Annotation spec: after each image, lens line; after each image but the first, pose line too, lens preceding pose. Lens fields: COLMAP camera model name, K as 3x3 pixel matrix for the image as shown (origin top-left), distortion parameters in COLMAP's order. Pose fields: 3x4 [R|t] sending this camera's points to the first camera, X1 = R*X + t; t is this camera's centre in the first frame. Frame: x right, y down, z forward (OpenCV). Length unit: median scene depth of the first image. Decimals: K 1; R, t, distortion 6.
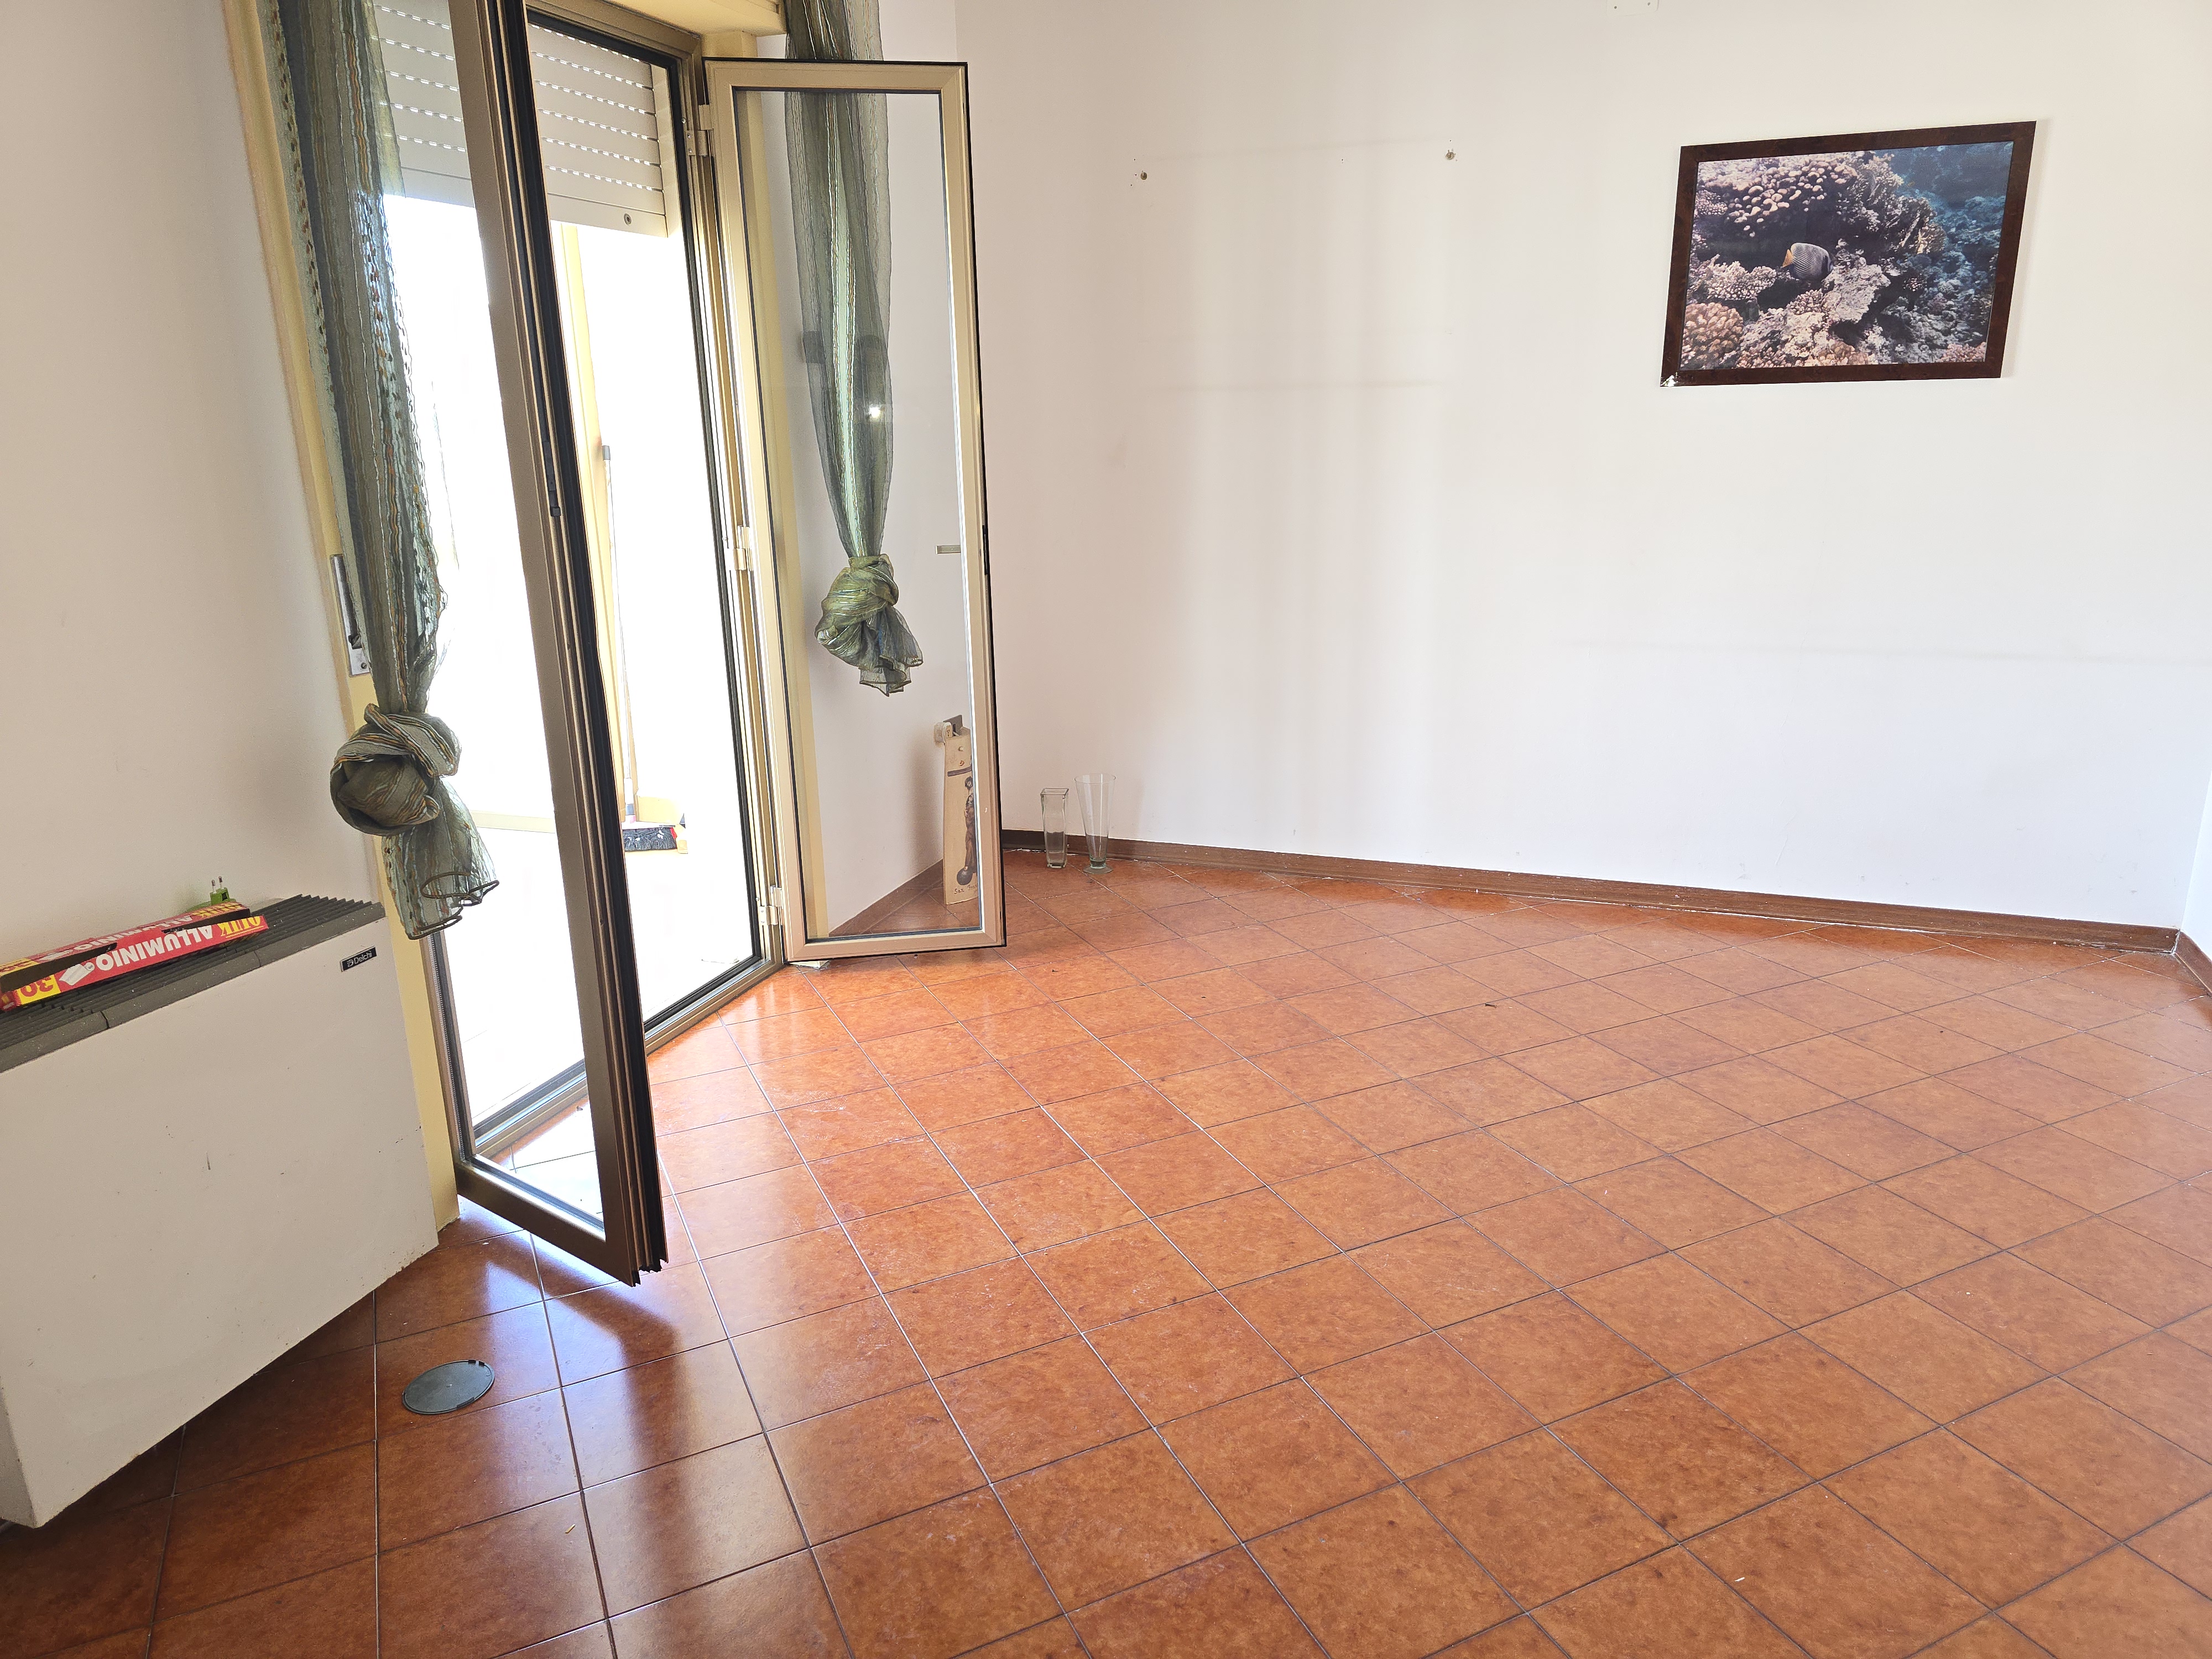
lens RADIAL K [[1502.9, 0, 1113.9], [0, 1502.9, 815.3], [0, 0, 1]] dist [0.086610, -0.072519]
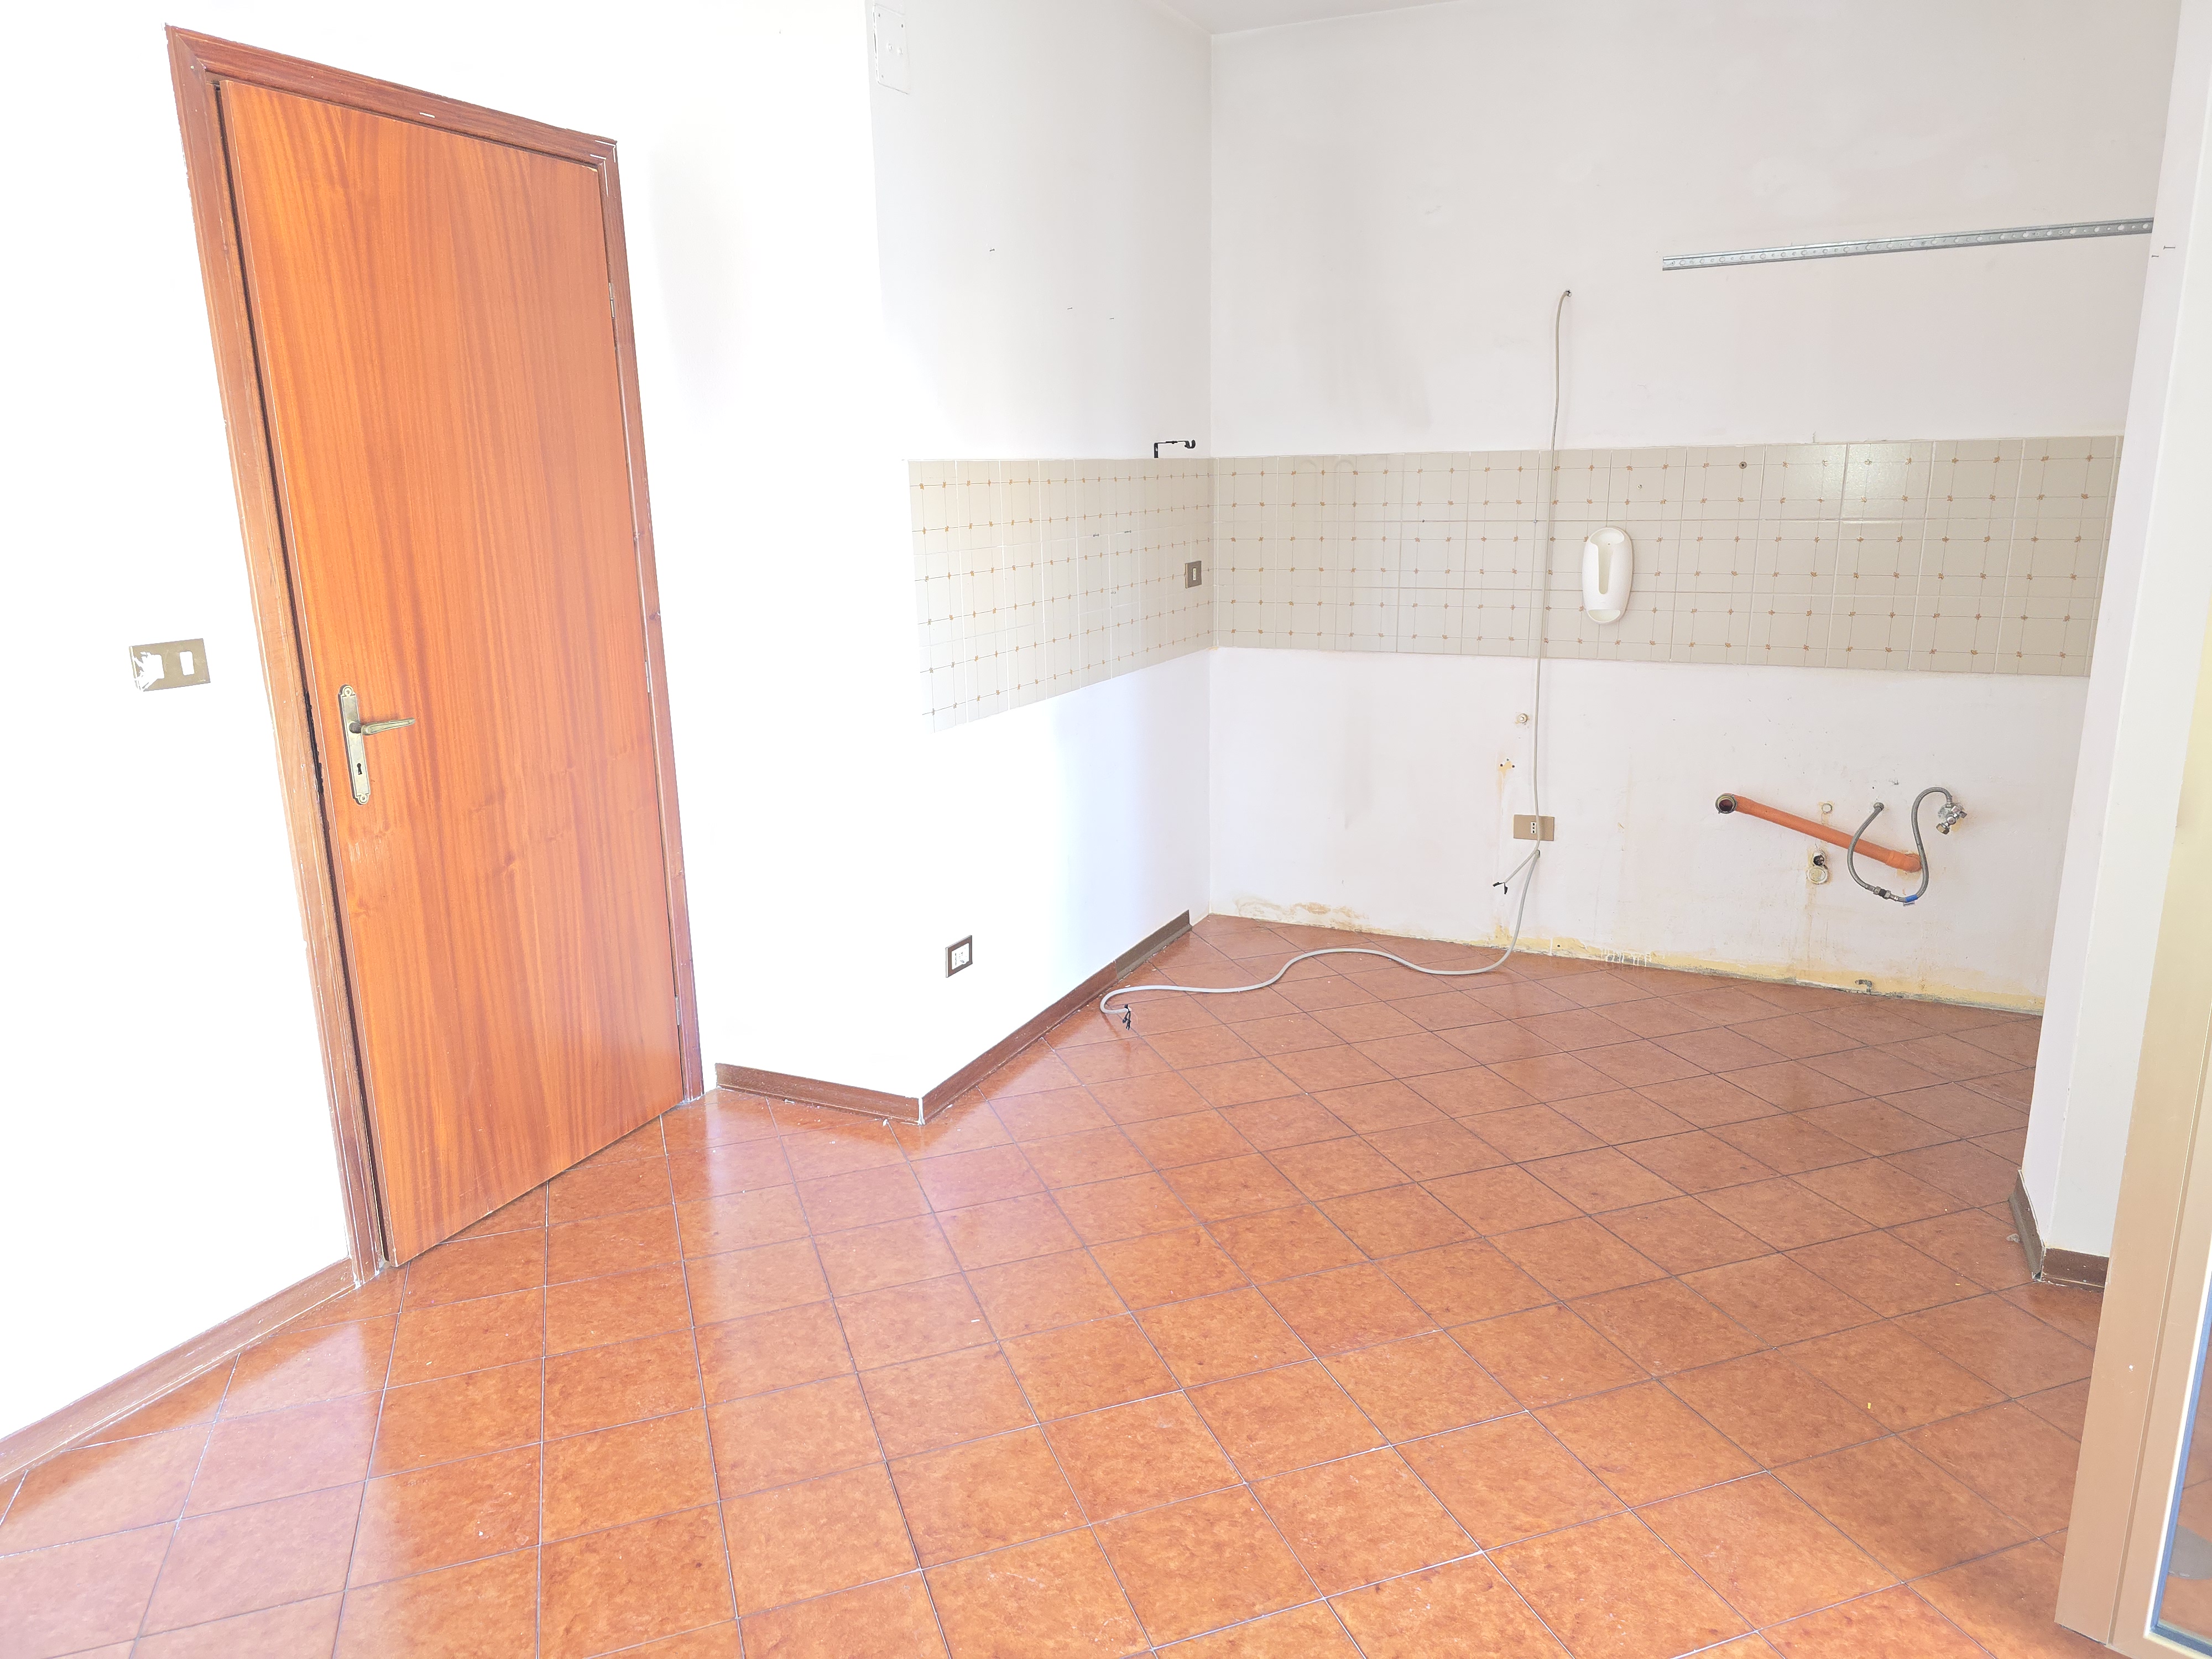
lens RADIAL K [[1502.9, 0, 1113.9], [0, 1502.9, 815.3], [0, 0, 1]] dist [0.086610, -0.072519]
pose [[-0.994377, 0.006766, 0.105677, 0.060971], [0.055588, 0.882749, 0.466544, -0.300132], [-0.090130, 0.469796, -0.878162, 1.026406]]
